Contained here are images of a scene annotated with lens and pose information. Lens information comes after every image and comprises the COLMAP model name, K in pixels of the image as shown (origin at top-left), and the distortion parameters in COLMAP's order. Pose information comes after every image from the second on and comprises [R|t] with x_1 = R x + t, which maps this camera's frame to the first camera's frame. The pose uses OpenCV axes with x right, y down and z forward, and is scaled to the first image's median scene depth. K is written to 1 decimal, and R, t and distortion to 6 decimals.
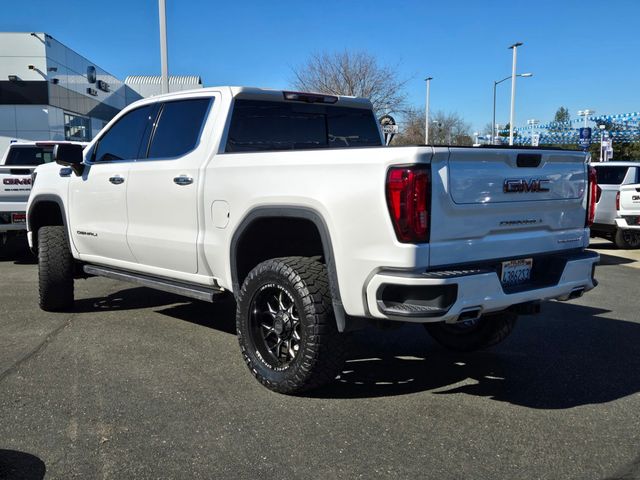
lens RADIAL K [[450.0, 0, 325.5], [0, 450.0, 231.7], [0, 0, 1]] dist [0.008325, -0.004927]
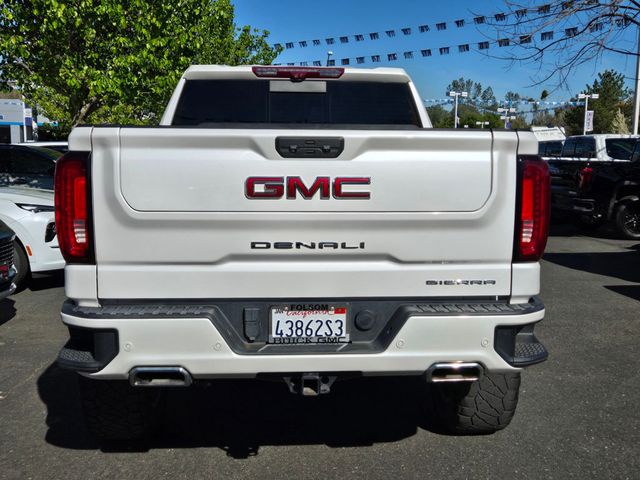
lens RADIAL K [[450.0, 0, 325.5], [0, 450.0, 231.7], [0, 0, 1]] dist [0.008325, -0.004927]
pose [[0.903418, 0.080296, -0.421176, 0.721557], [-0.066784, 0.996671, 0.046761, -0.071042], [0.423529, -0.014117, 0.905773, 0.438725]]
